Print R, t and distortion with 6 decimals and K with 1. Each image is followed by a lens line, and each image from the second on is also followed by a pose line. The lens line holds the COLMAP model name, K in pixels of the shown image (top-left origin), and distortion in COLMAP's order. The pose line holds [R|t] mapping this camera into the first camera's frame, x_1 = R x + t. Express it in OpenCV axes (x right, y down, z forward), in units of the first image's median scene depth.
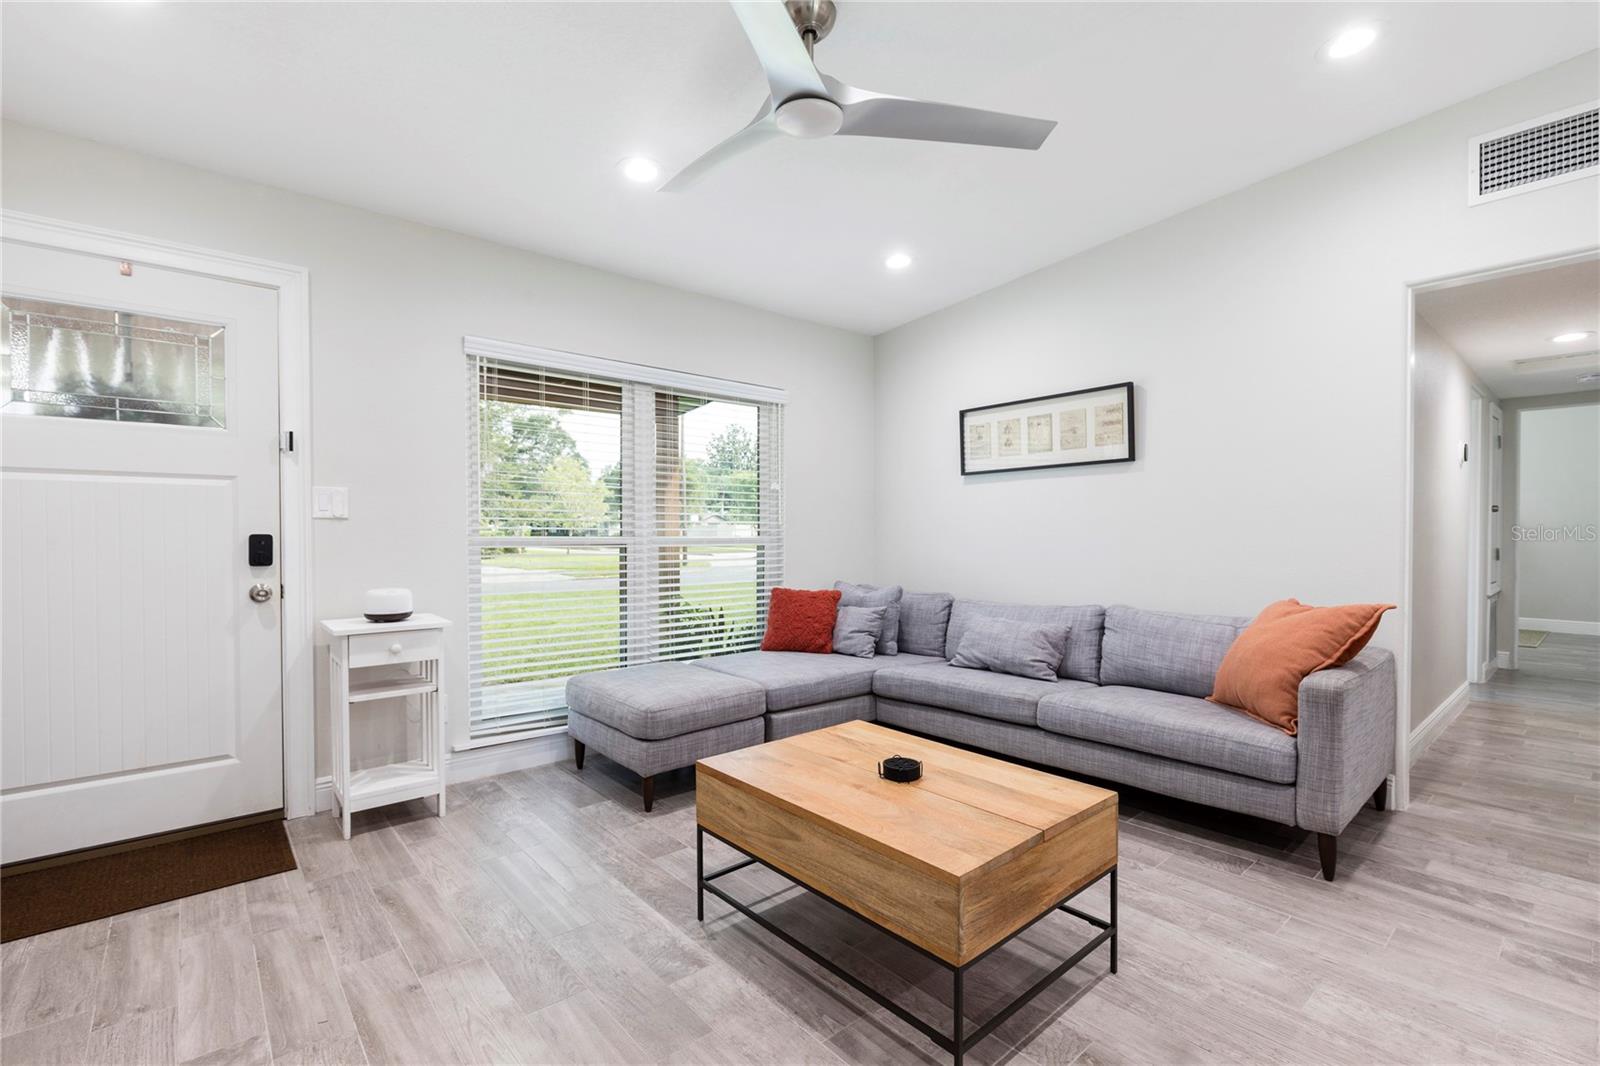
lens RADIAL K [[710.9, 0, 800.0], [0, 710.9, 533.0], [0, 0, 1]] dist [-0.000260, -0.000279]
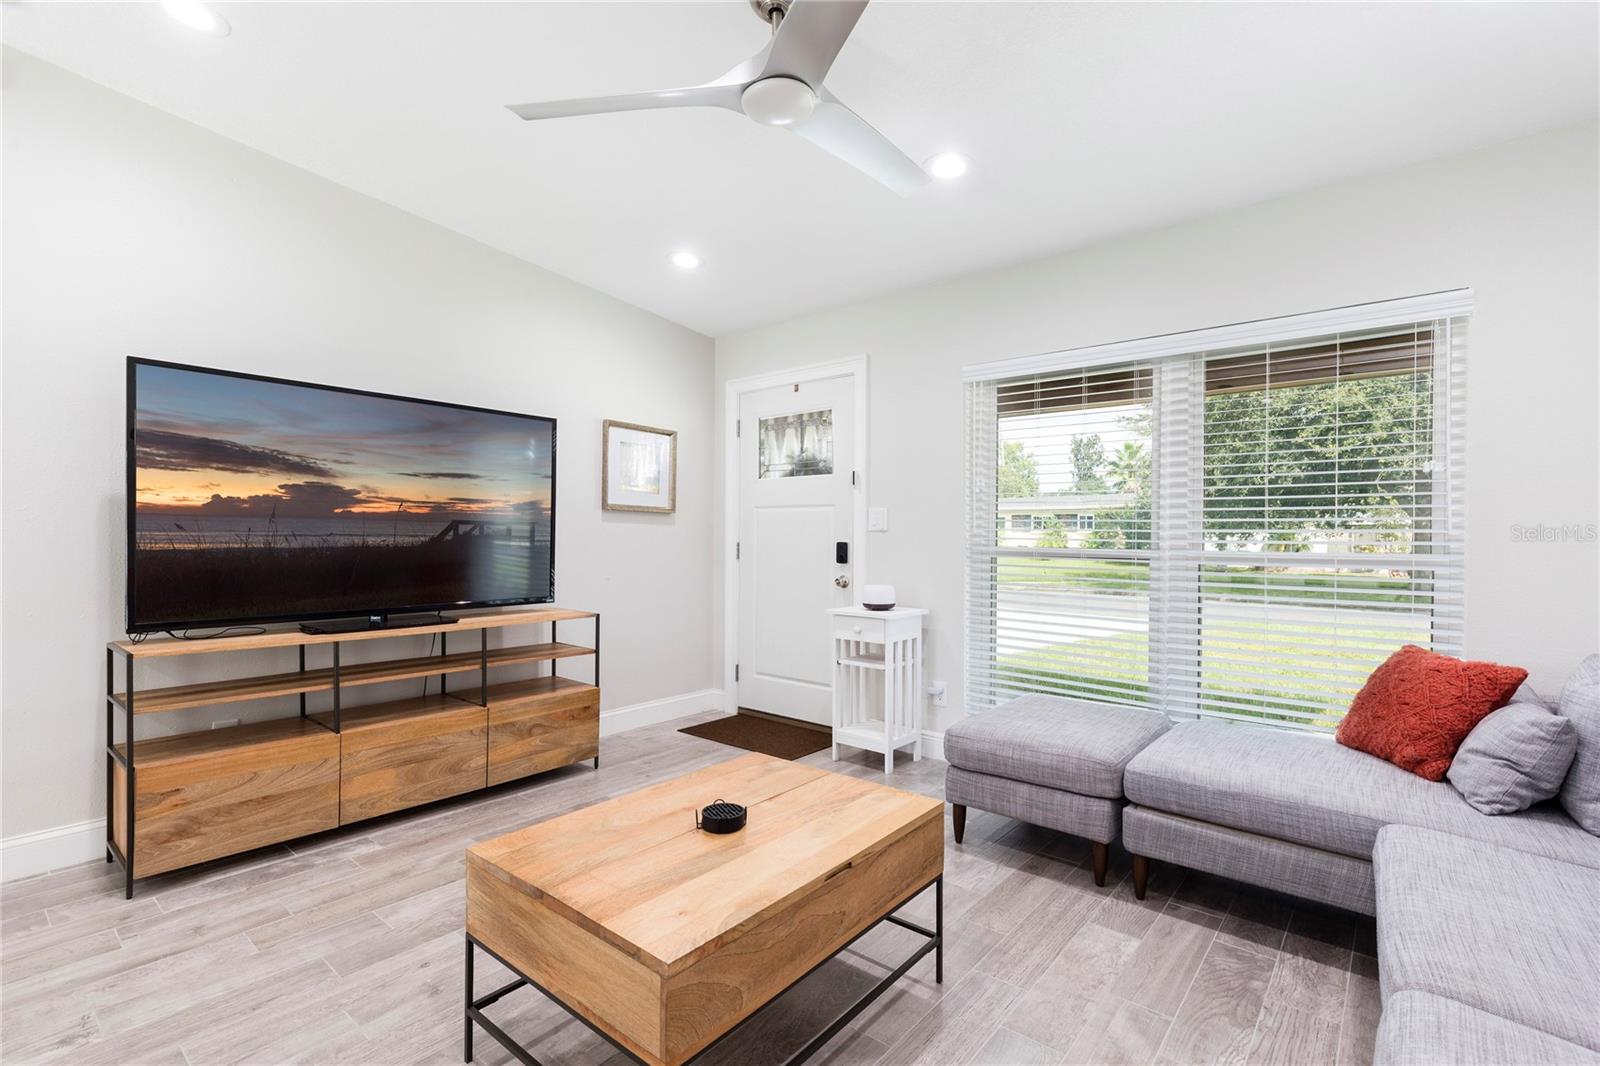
lens RADIAL K [[723.9, 0, 800.0], [0, 723.9, 533.0], [0, 0, 1]] dist [0.000681, -0.000107]
pose [[0.166534, -0.004709, -0.986024, 0.490967], [-0.010681, 0.999921, -0.006580, -0.004337], [0.985978, 0.011627, 0.166471, 0.448851]]
